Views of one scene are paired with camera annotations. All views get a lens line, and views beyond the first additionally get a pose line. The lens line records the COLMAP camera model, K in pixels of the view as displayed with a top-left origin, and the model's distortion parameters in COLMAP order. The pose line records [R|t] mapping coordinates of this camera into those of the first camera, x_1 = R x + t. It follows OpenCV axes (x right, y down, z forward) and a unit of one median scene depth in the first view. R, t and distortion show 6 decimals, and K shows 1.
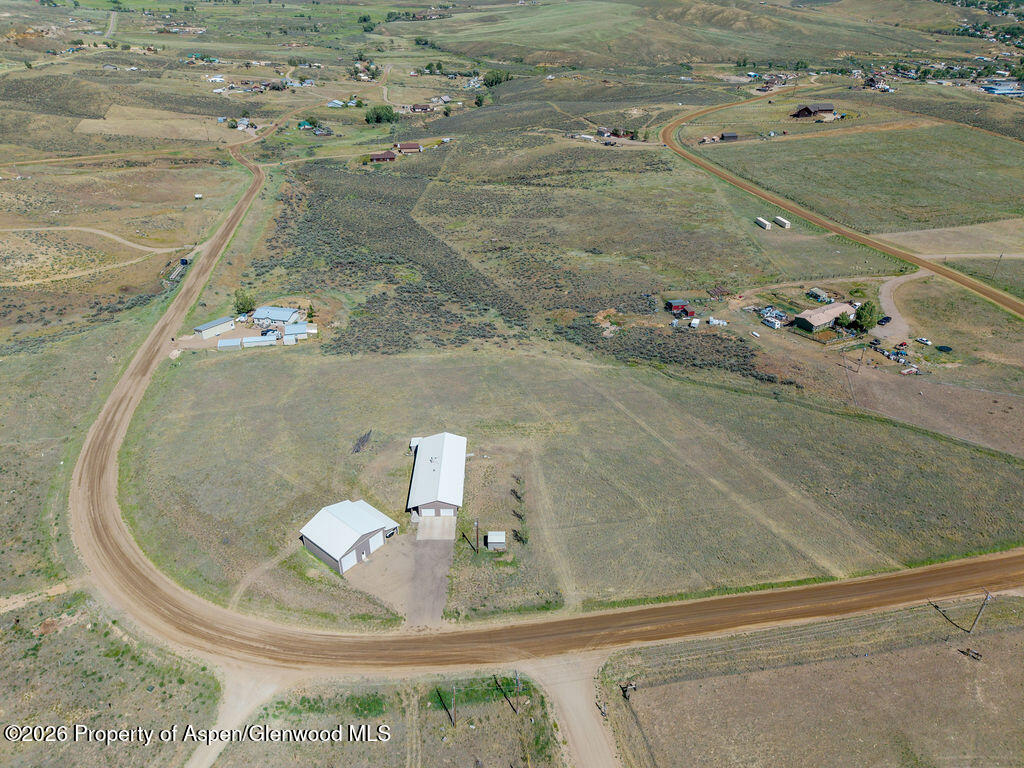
lens RADIAL K [[685.6, 0, 513.4], [0, 685.6, 385.4], [0, 0, 1]] dist [0.026126, -0.021064]
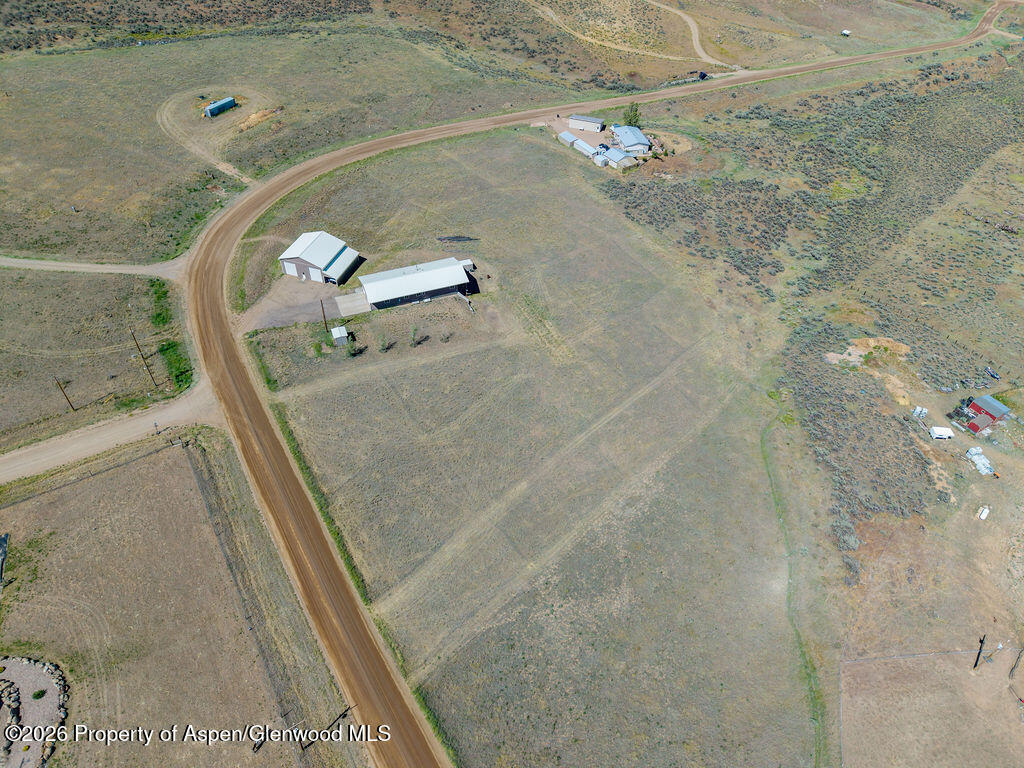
lens RADIAL K [[685.6, 0, 514.5], [0, 685.6, 385.8], [0, 0, 1]] dist [0.026126, -0.021064]
pose [[0.366228, 0.653128, -0.662797, 0.938099], [-0.504391, 0.737900, 0.448435, -0.381816], [0.781964, 0.170079, 0.599671, 0.620535]]
